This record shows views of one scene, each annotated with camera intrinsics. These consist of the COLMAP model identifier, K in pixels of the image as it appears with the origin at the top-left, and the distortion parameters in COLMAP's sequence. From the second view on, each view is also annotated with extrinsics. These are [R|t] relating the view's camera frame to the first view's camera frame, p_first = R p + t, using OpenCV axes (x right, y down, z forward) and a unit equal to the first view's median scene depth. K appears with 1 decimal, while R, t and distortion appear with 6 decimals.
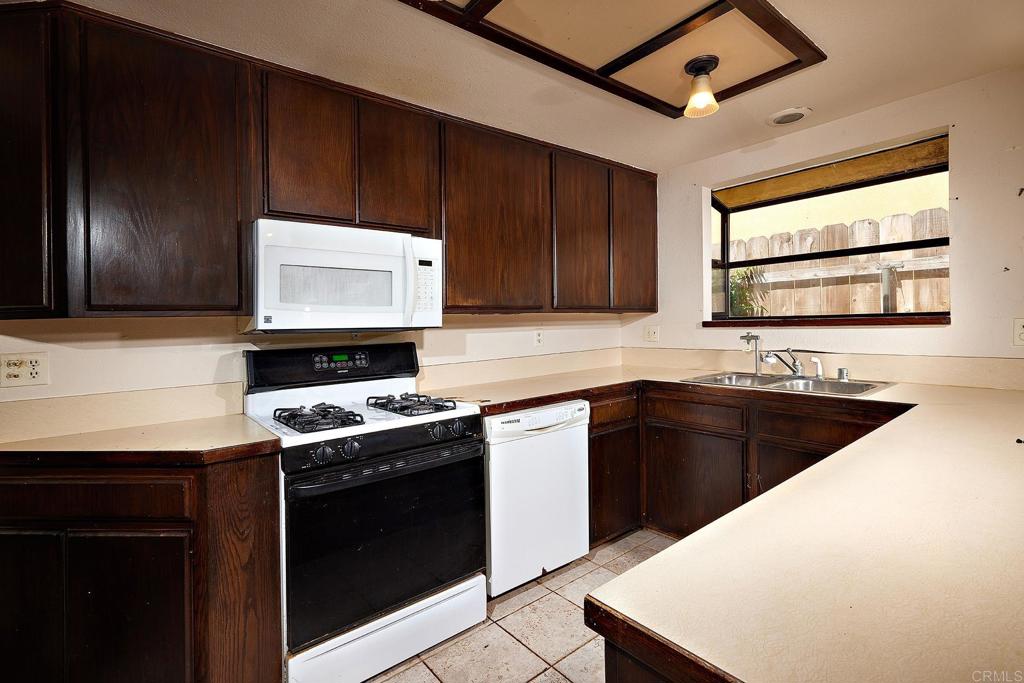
lens RADIAL K [[469.4, 0, 507.0], [0, 469.4, 321.3], [0, 0, 1]] dist [-0.000348, -0.000274]
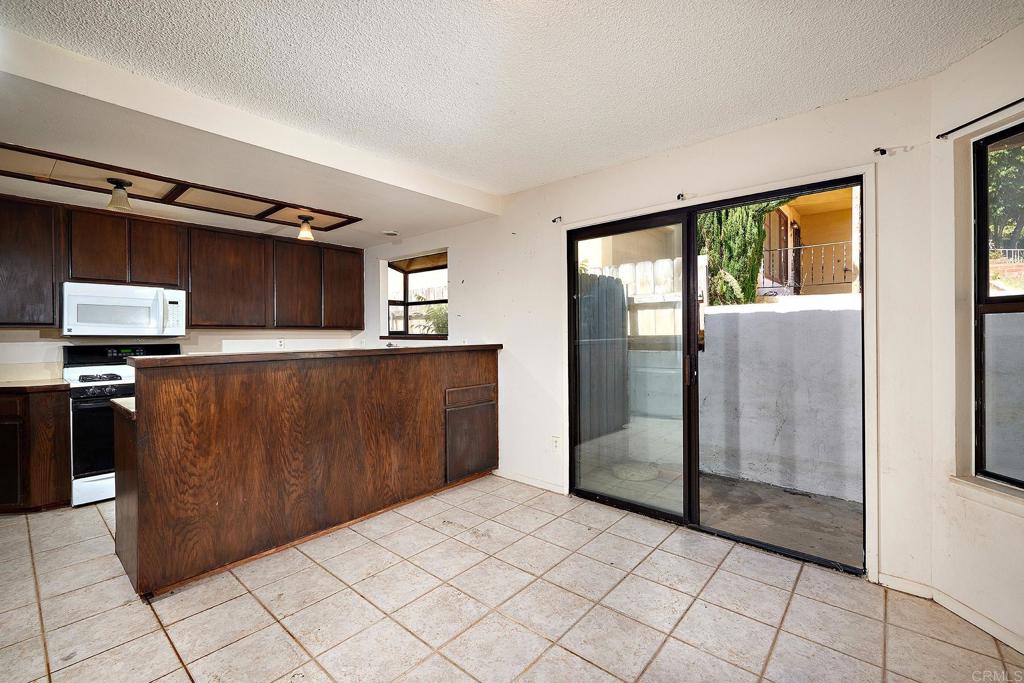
lens RADIAL K [[438.2, 0, 512.2], [0, 438.2, 340.7], [0, 0, 1]] dist [-0.003286, -0.000412]
pose [[0.982425, 0.020599, 0.185516, 0.898702], [-0.023977, 0.999585, 0.015984, -0.030289], [-0.185110, -0.020151, 0.982511, -1.074028]]
